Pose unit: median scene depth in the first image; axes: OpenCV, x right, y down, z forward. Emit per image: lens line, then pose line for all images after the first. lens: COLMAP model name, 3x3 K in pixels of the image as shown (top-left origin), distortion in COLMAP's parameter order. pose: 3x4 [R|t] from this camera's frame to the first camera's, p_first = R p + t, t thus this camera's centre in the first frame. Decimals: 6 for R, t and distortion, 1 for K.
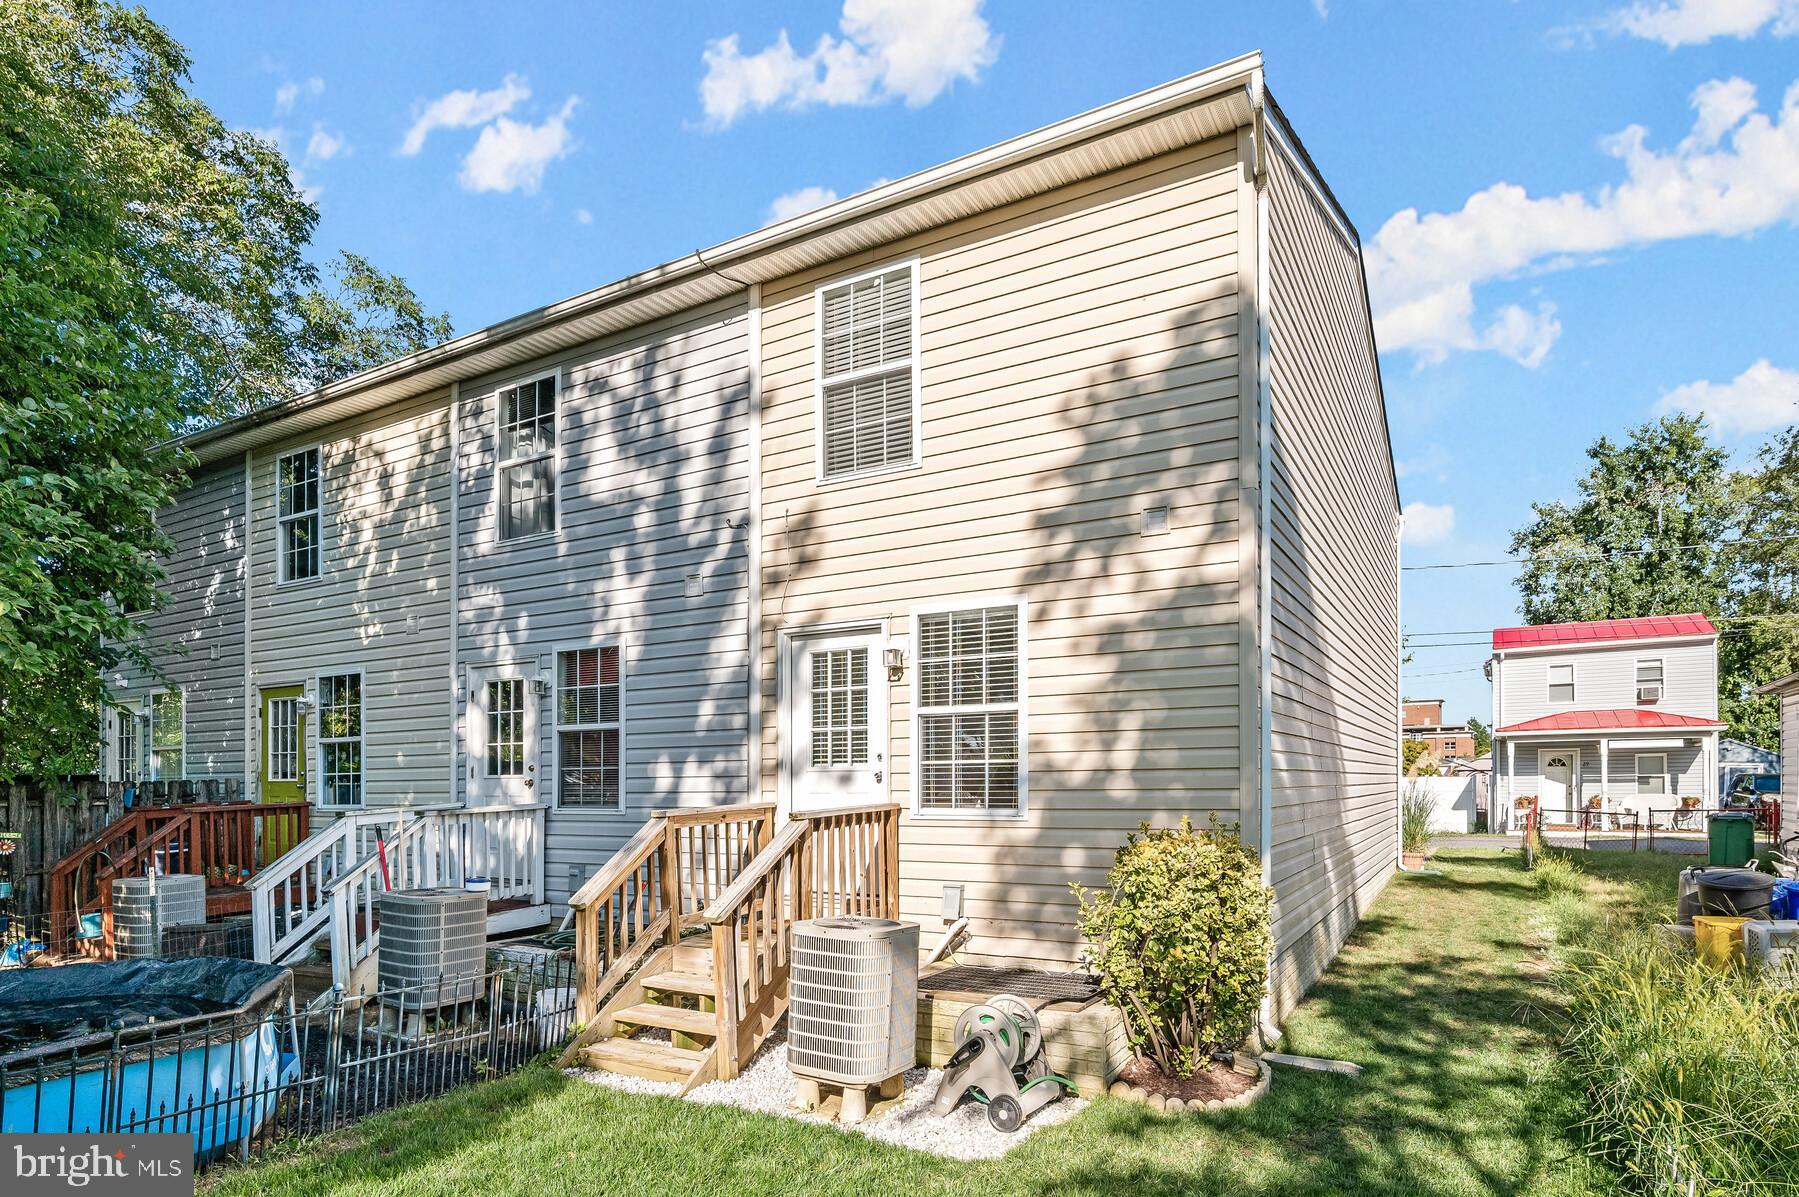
lens RADIAL K [[990.4, 0, 917.3], [0, 990.4, 733.4], [0, 0, 1]] dist [0.000499, -0.000778]
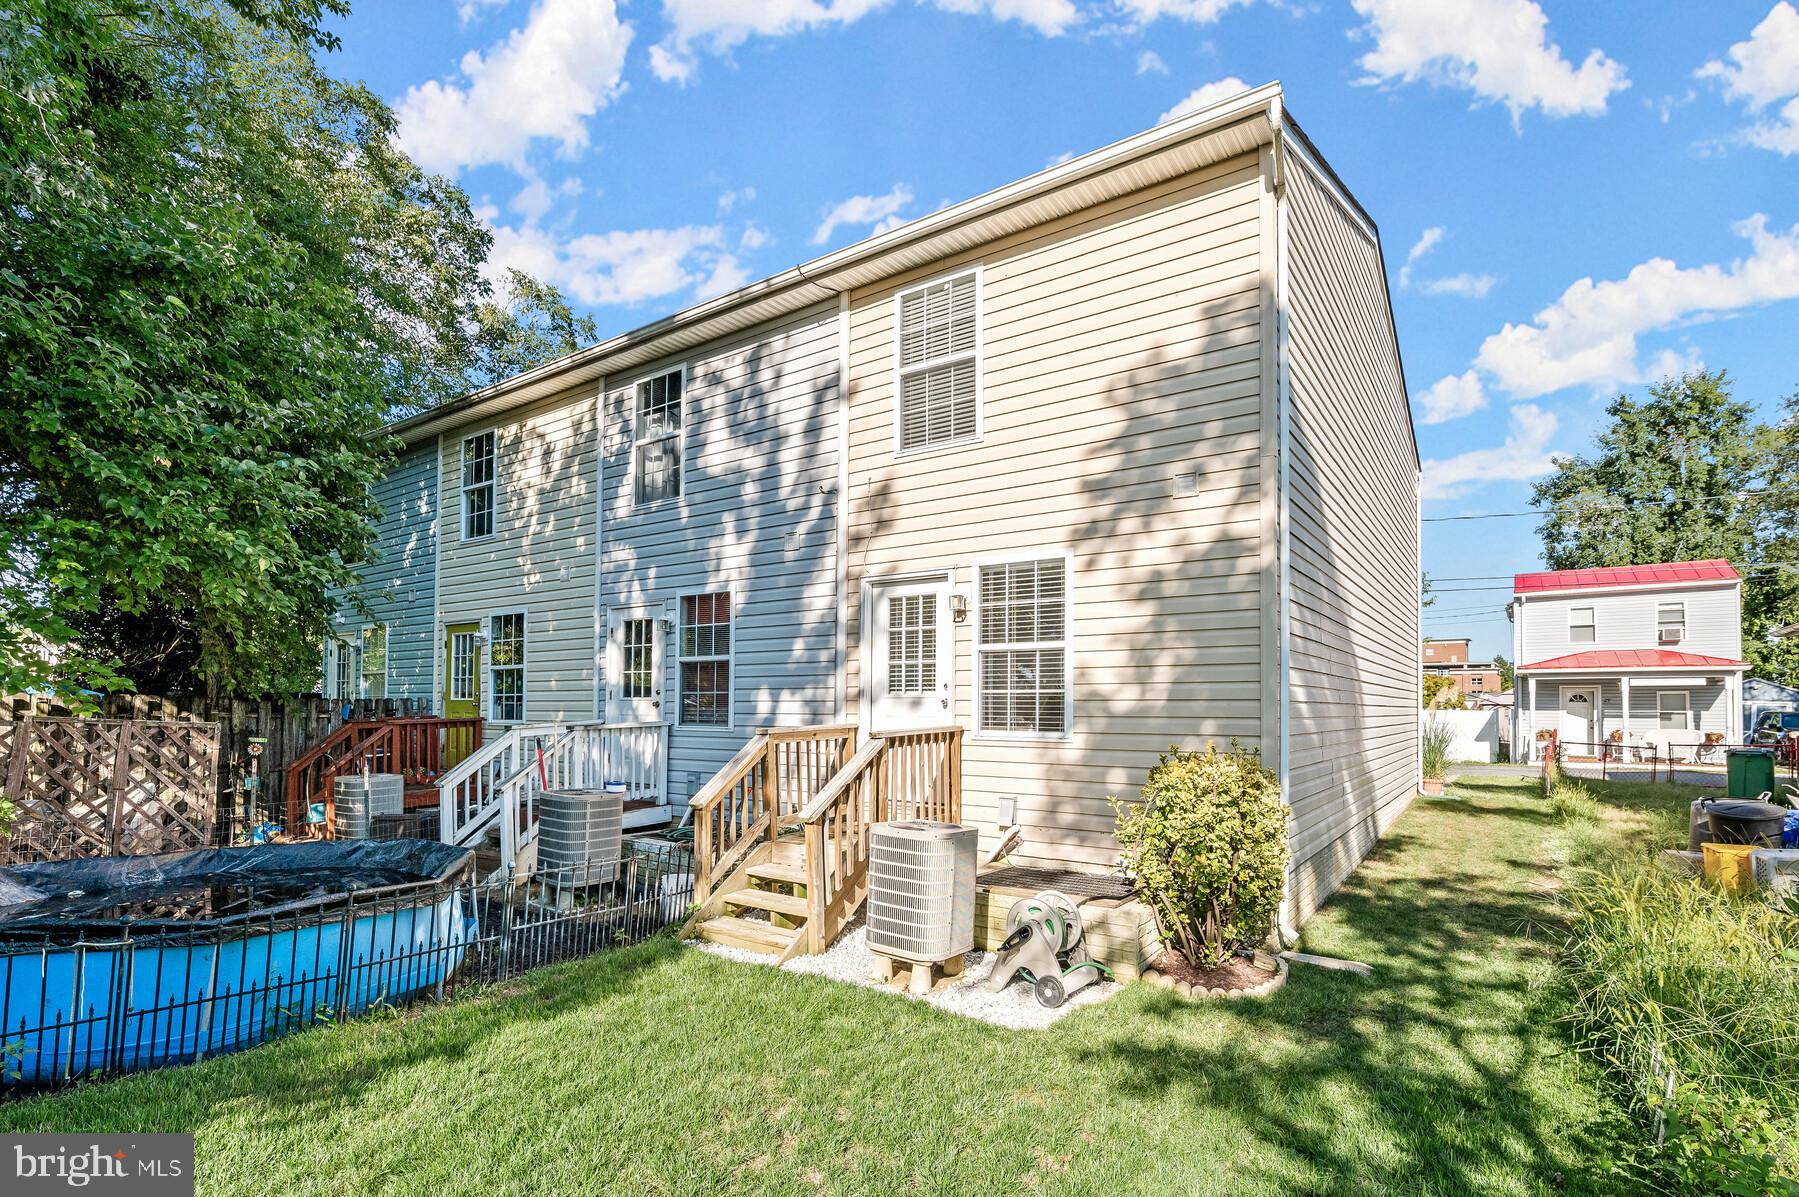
lens RADIAL K [[862.2, 0, 892.5], [0, 862.2, 650.0], [0, 0, 1]] dist [0.000483, 0.000281]
pose [[0.994879, 0.007270, -0.100812, 0.001915], [-0.009065, 0.999808, -0.017358, -0.000981], [0.100667, 0.018183, 0.994754, -0.024912]]
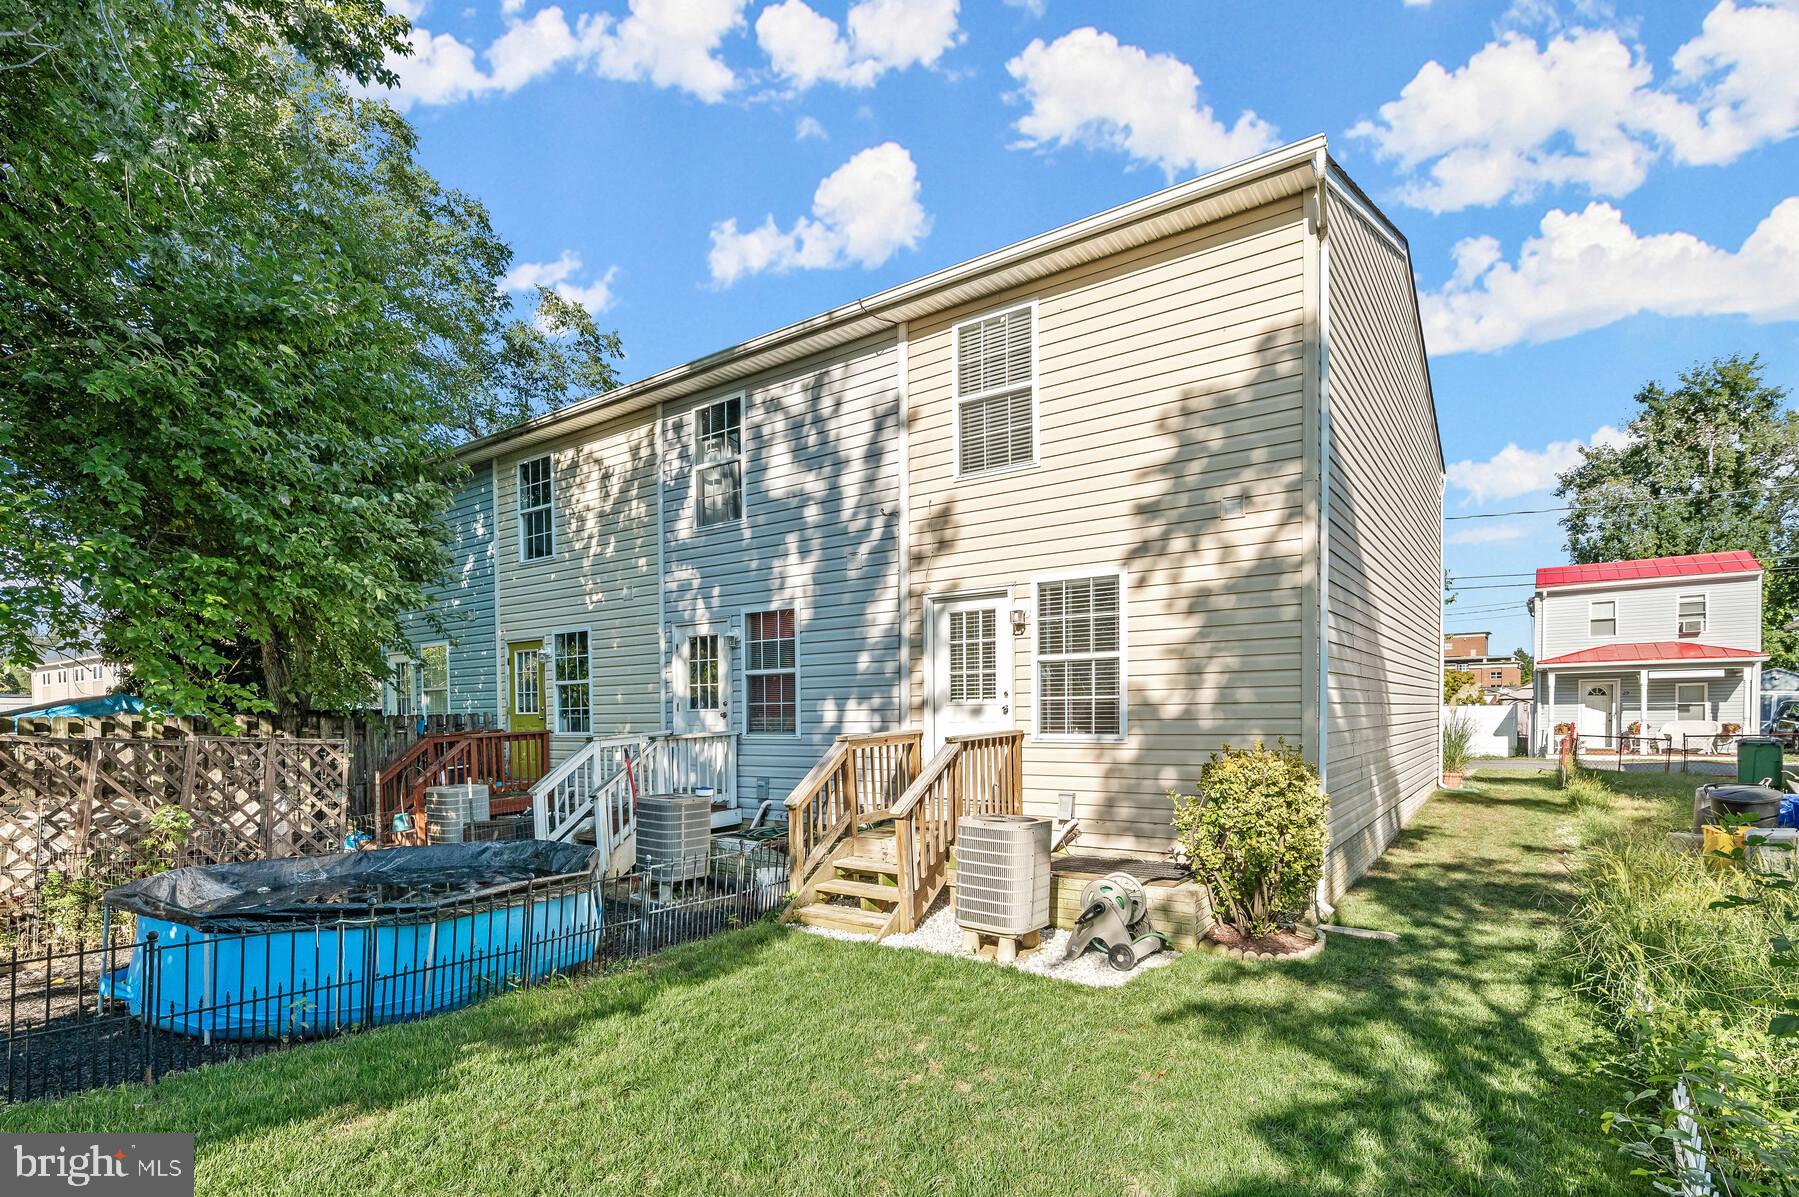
lens RADIAL K [[867.7, 0, 895.9], [0, 867.7, 701.5], [0, 0, 1]] dist [-0.000387, 0.000232]
pose [[0.993846, -0.005476, -0.110632, -0.050603], [0.009528, 0.999302, 0.036133, -0.007802], [0.110357, -0.036965, 0.993204, -0.120373]]
